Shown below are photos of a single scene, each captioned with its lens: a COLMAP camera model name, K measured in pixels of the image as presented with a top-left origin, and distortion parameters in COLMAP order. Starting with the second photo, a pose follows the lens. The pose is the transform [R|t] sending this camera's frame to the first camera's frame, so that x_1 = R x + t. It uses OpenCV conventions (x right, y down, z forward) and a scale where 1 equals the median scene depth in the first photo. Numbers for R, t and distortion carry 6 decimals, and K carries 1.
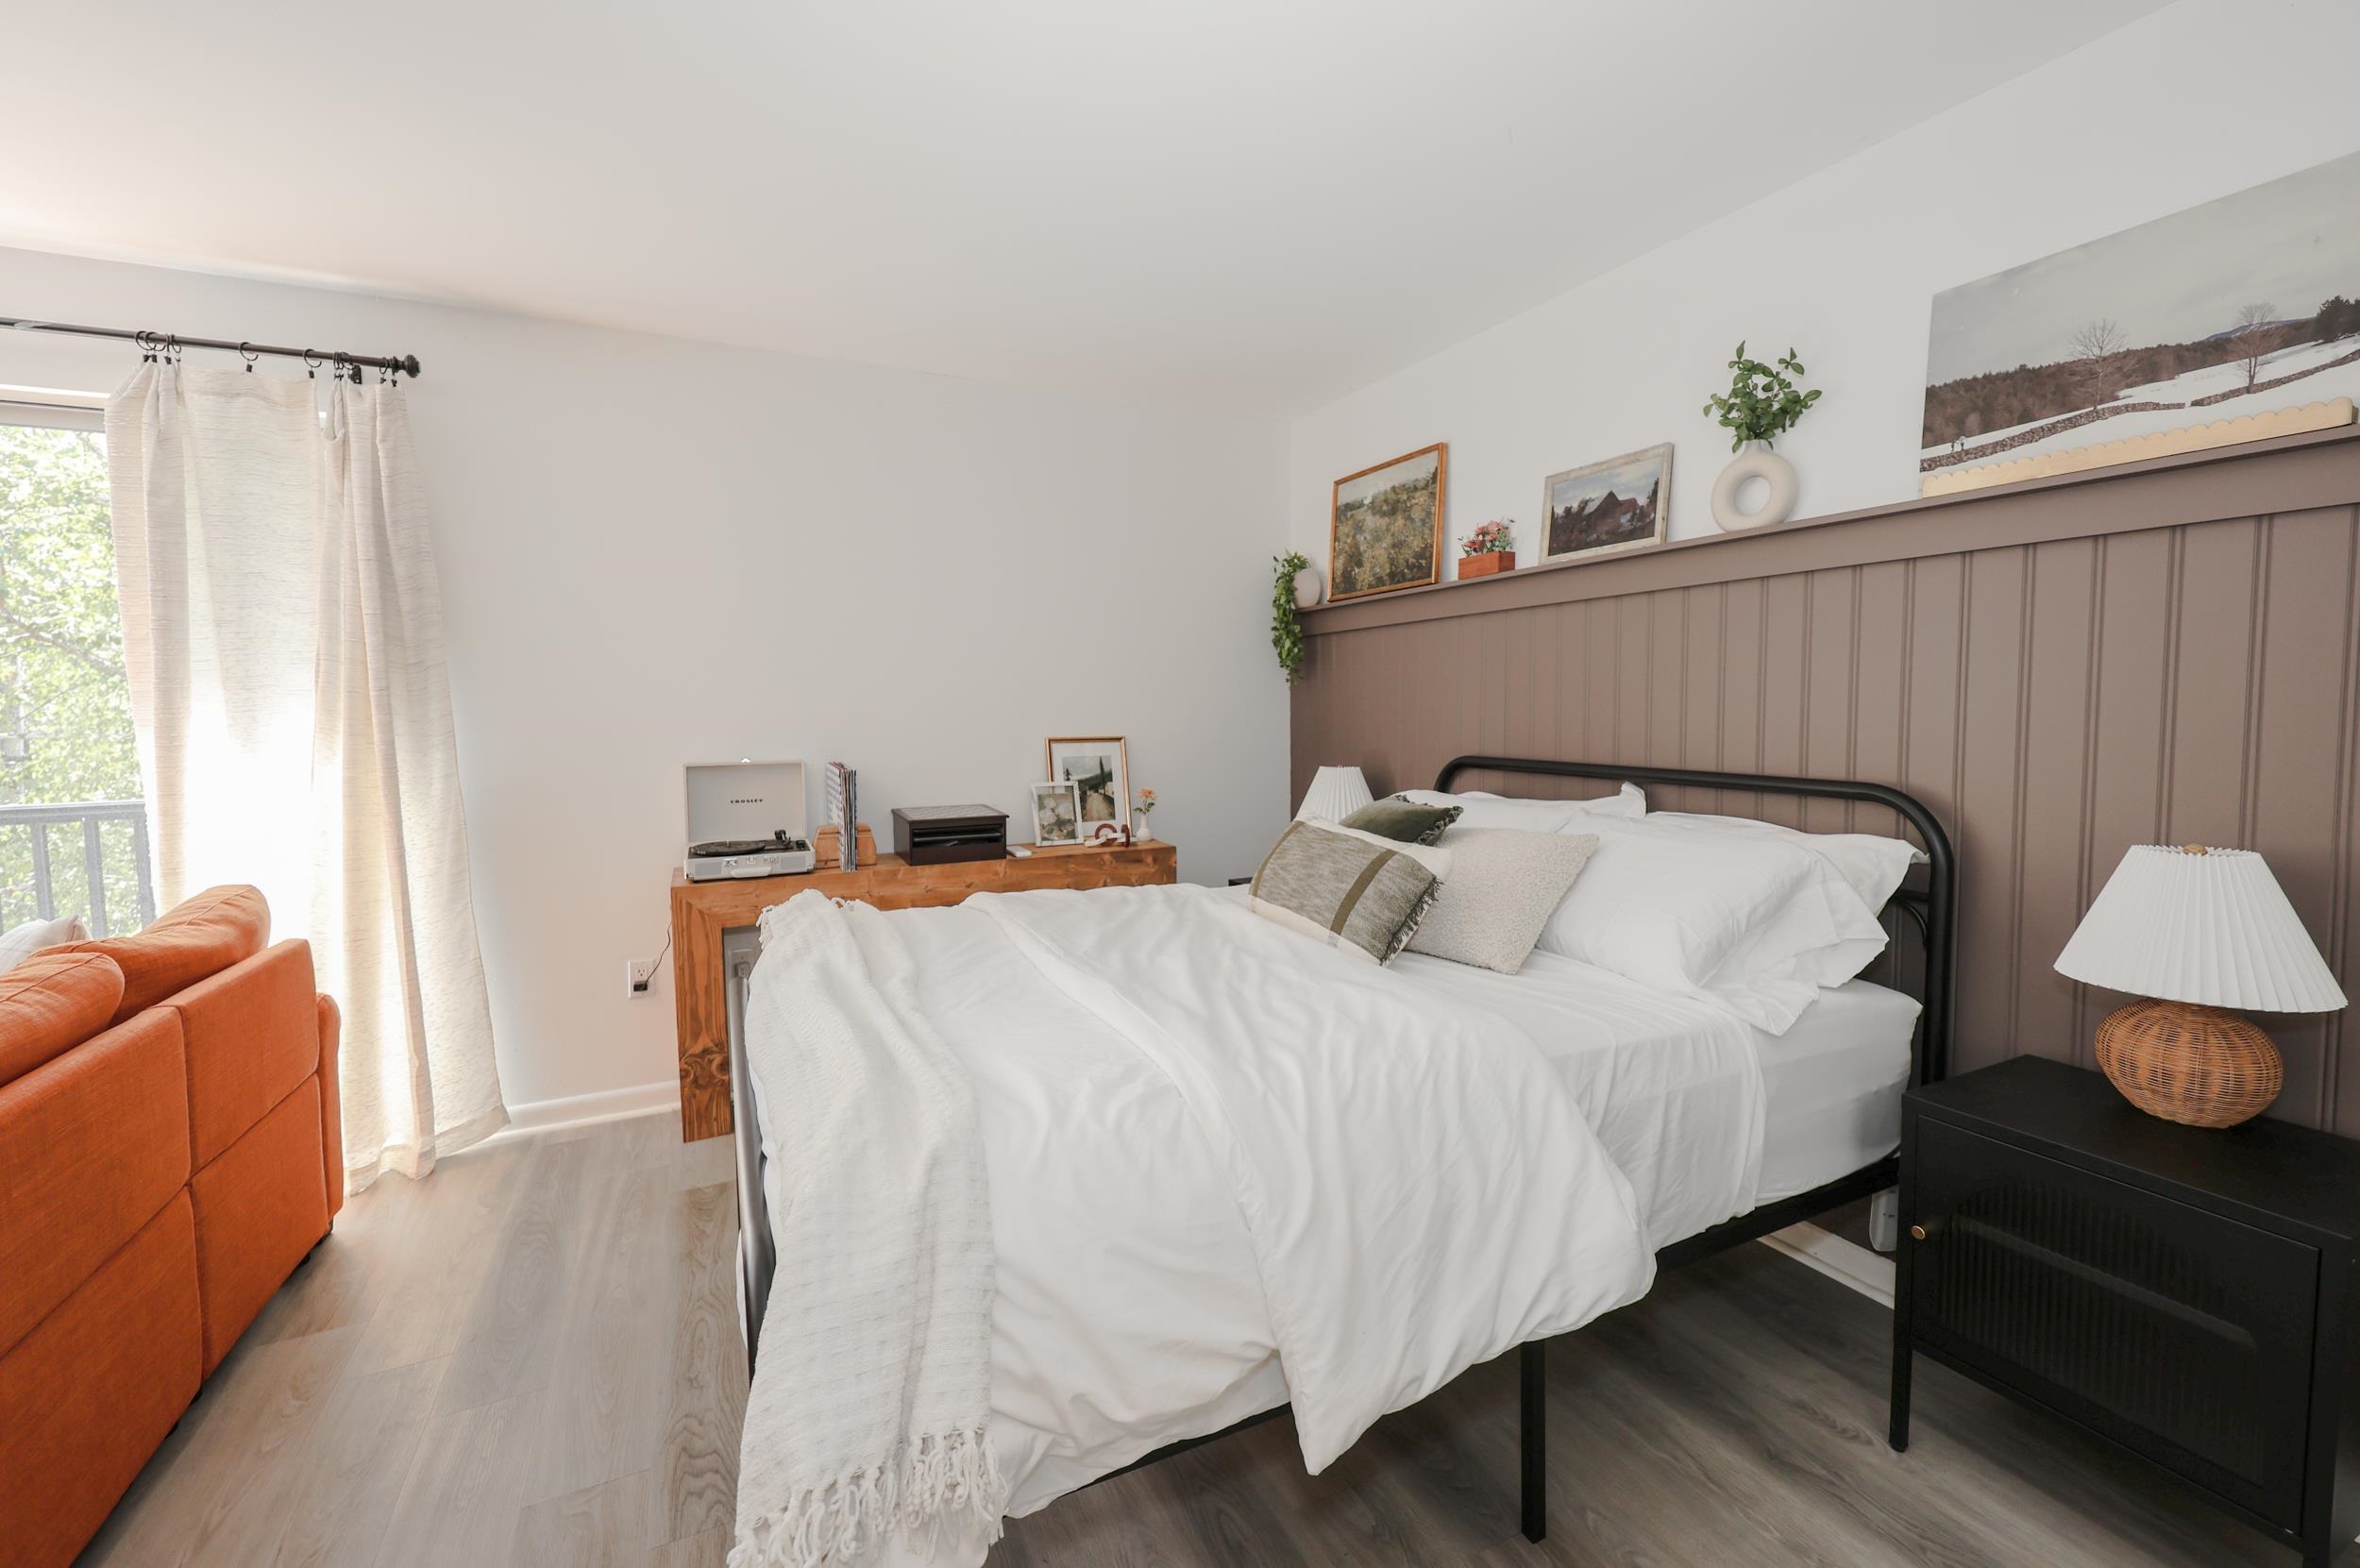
lens RADIAL K [[995.5, 0, 1186.8], [0, 995.5, 769.7], [0, 0, 1]] dist [-0.006934, 0.000088]
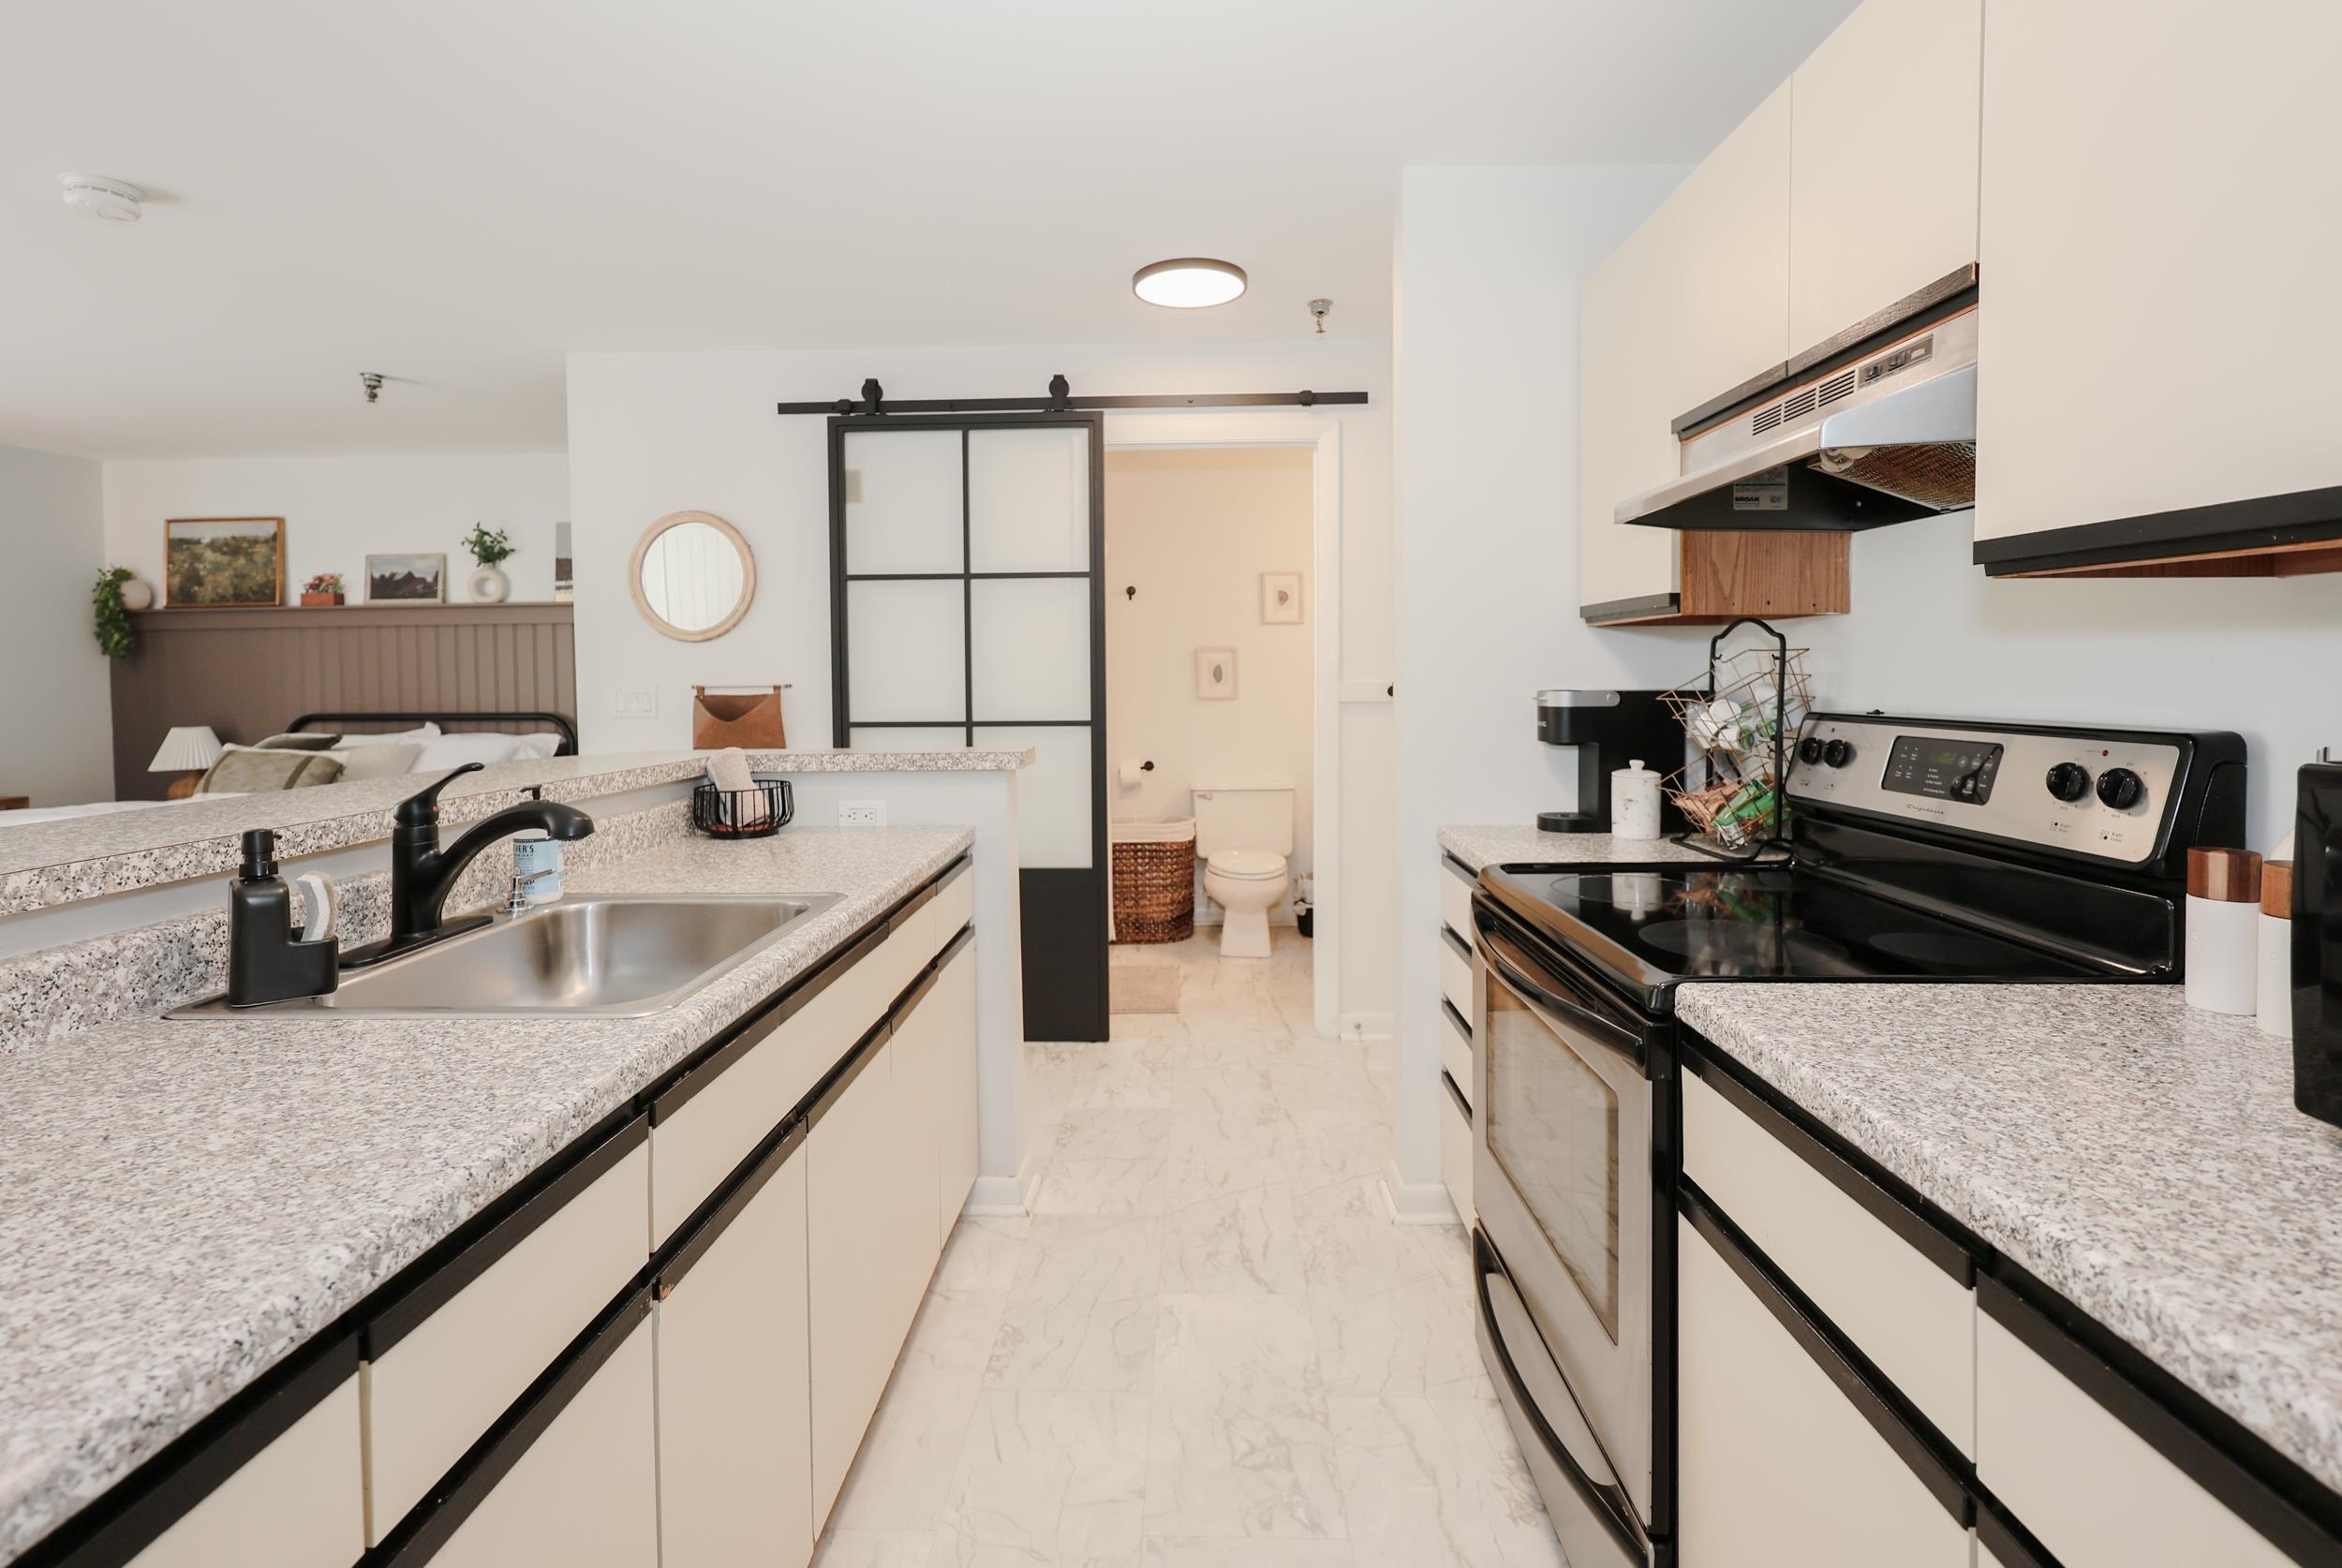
lens RADIAL K [[1054.6, 0, 1186.9], [0, 1054.6, 694.5], [0, 0, 1]] dist [-0.009722, -0.000693]
pose [[0.453334, -0.019980, 0.891117, -0.664445], [0.065184, 0.997815, -0.010789, 0.073223], [-0.888954, 0.062978, 0.453645, -1.170293]]
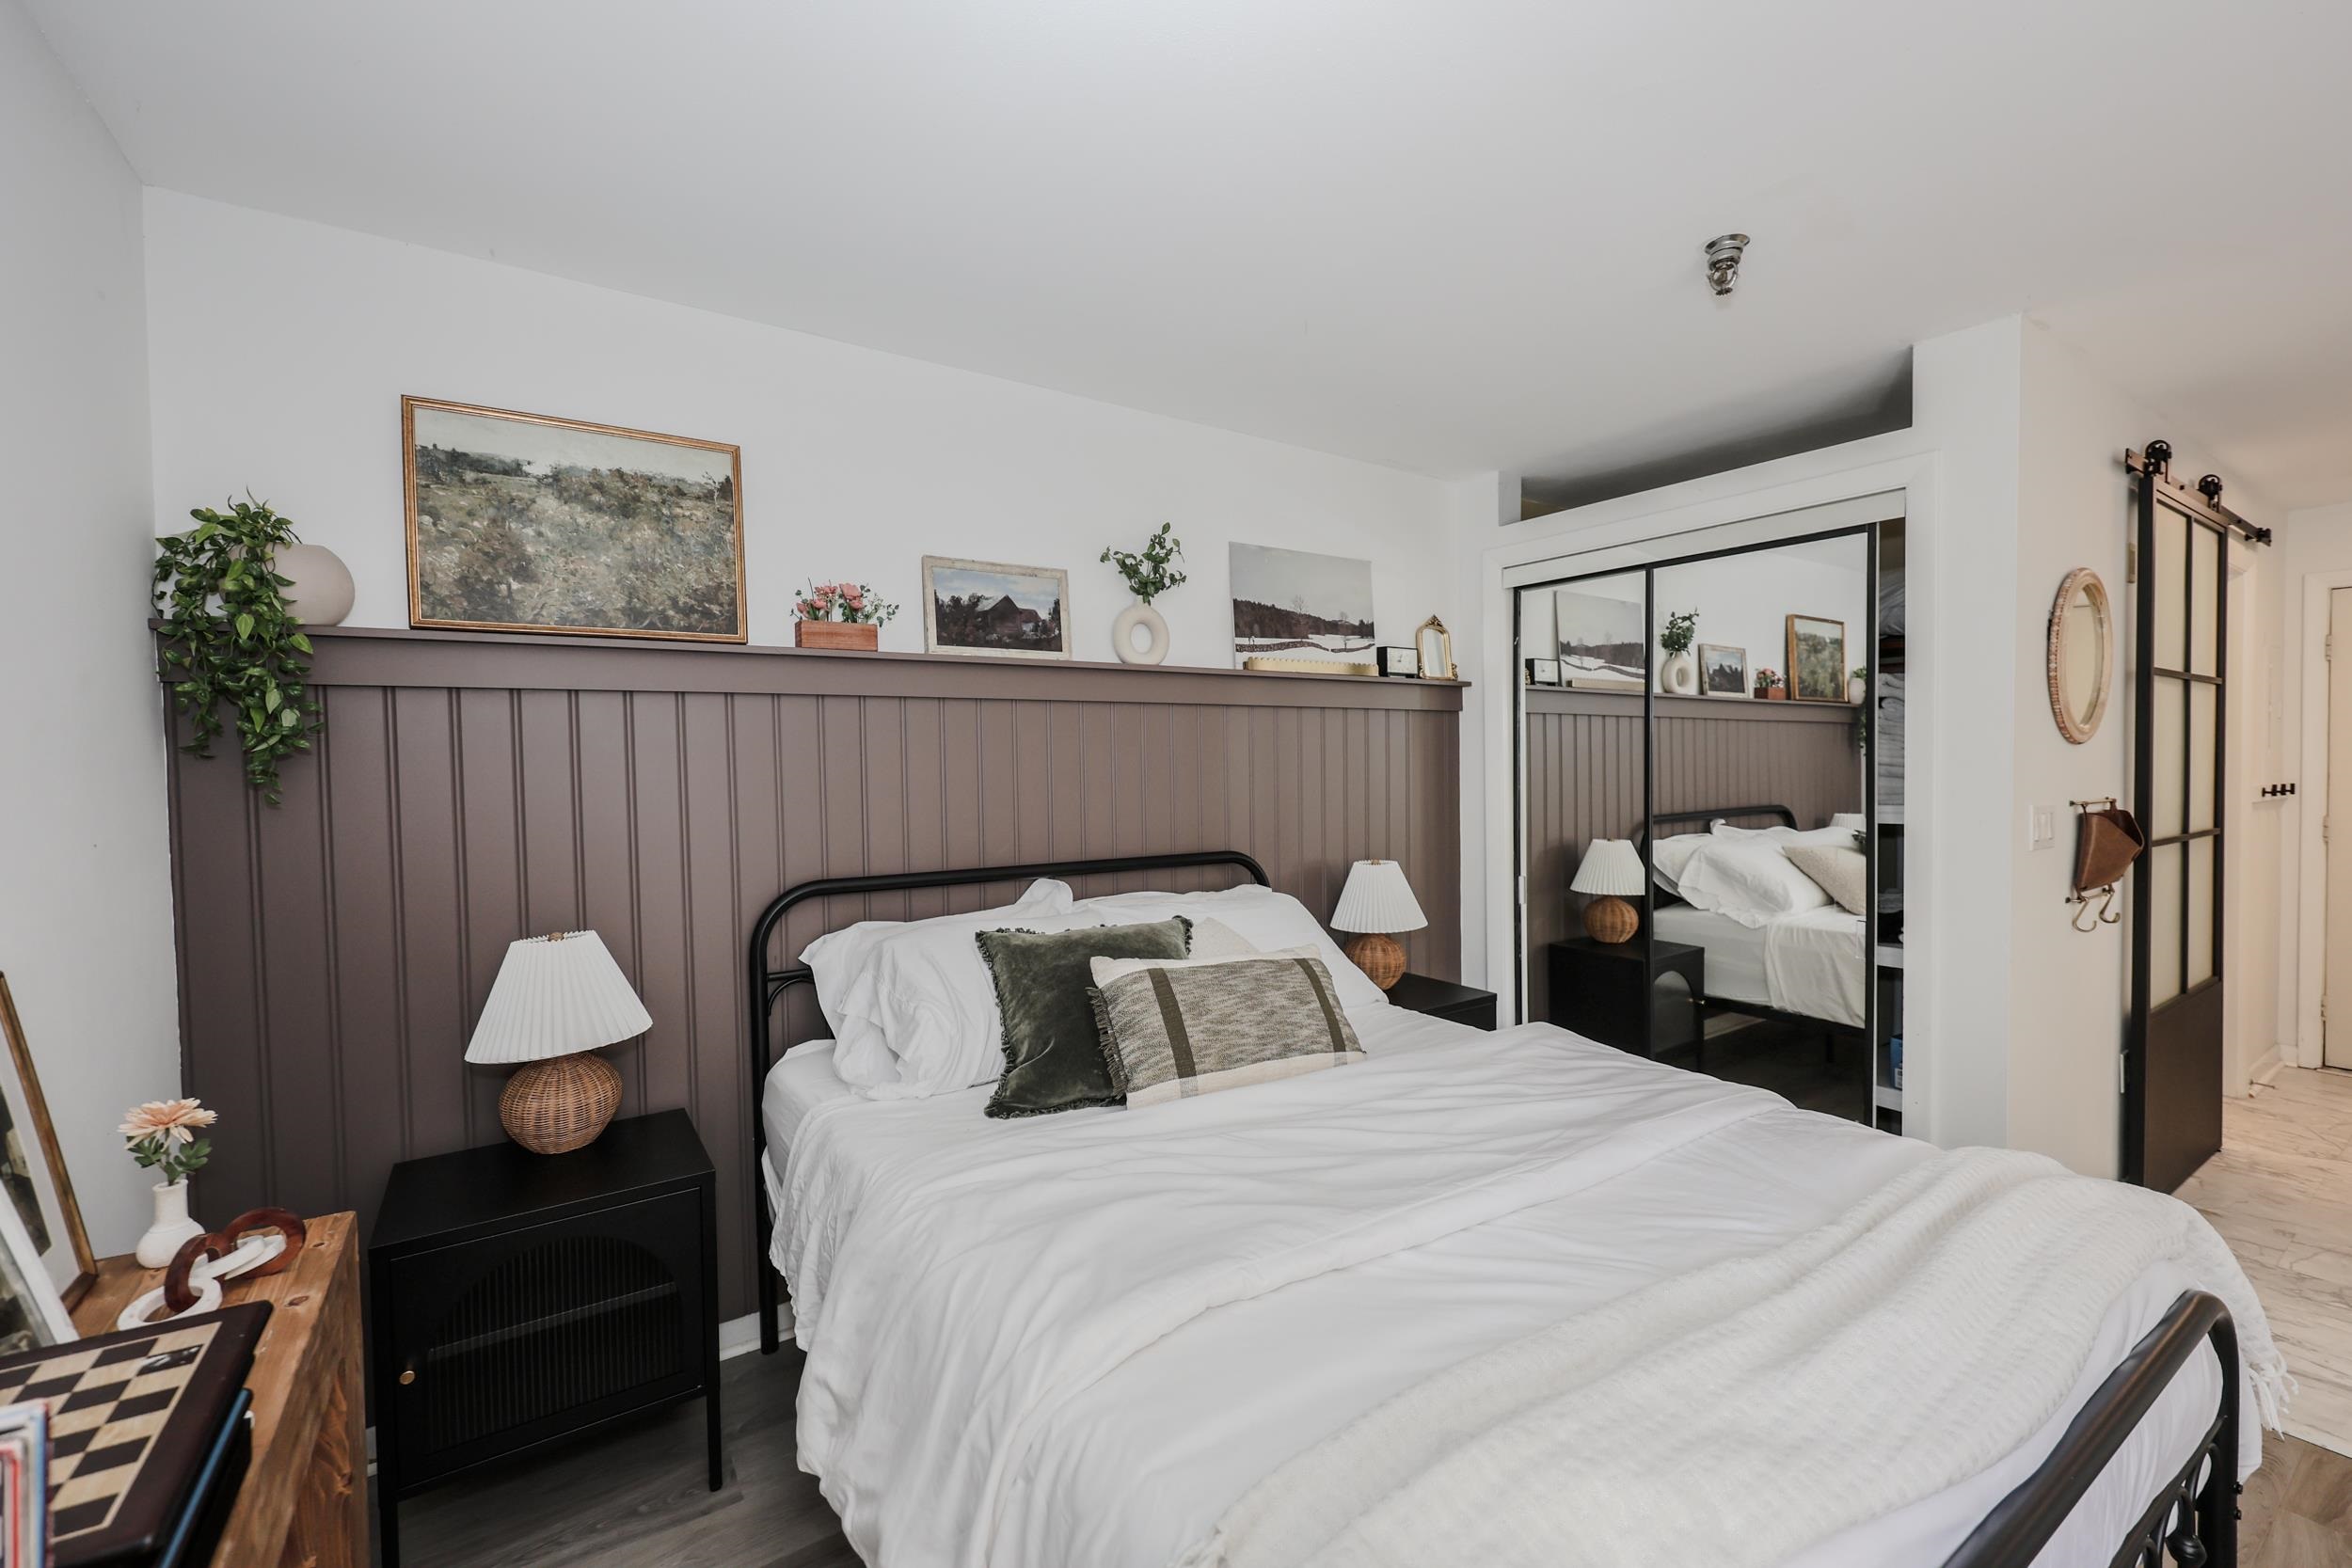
lens RADIAL K [[992.0, 0, 1173.9], [0, 992.0, 787.2], [0, 0, 1]] dist [-0.006934, 0.000088]
pose [[-0.154616, -0.009688, 0.987927, -0.562232], [0.082316, 0.996349, 0.022654, -0.090366], [-0.984539, 0.084825, -0.153254, 0.948496]]
